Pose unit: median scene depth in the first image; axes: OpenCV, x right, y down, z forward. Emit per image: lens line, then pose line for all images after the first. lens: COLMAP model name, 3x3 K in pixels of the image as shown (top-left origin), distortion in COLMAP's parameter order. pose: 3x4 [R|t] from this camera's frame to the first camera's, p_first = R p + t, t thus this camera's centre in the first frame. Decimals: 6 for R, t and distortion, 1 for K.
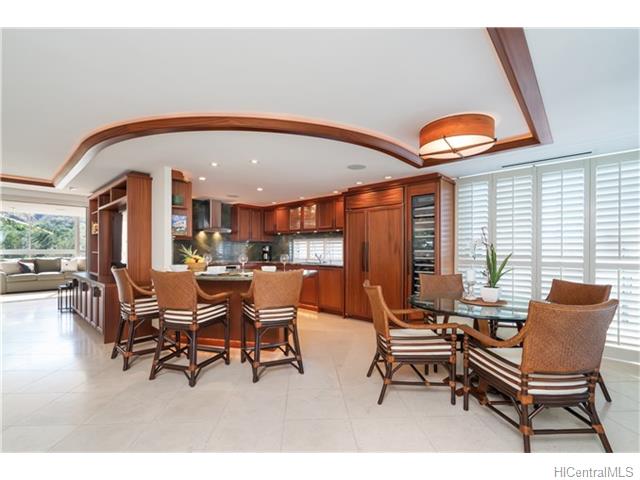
lens RADIAL K [[294.6, 0, 318.3], [0, 294.6, 246.5], [0, 0, 1]] dist [-0.000956, -0.000105]
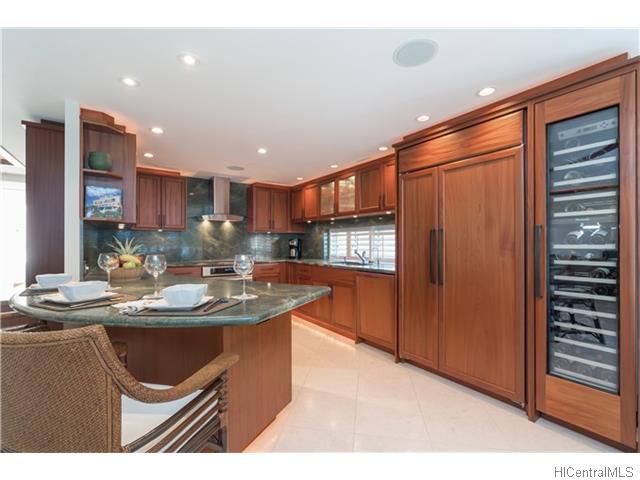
lens RADIAL K [[288.8, 0, 320.0], [0, 288.8, 240.0], [0, 0, 1]] dist [-0.000584, -0.000051]
pose [[0.977335, -0.004442, -0.211654, 0.054874], [0.004092, 0.999989, -0.002091, 0.003402], [0.211661, 0.001178, 0.977342, 0.373667]]
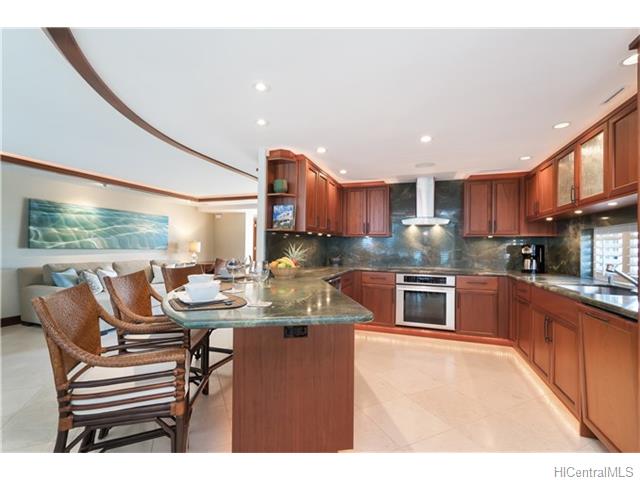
lens RADIAL K [[288.8, 0, 320.0], [0, 288.8, 240.0], [0, 0, 1]] dist [-0.000584, -0.000051]
pose [[0.389374, -0.016606, -0.920930, 0.194241], [-0.003448, 0.999804, -0.019486, 0.001309], [0.921073, 0.010763, 0.389240, 0.568730]]
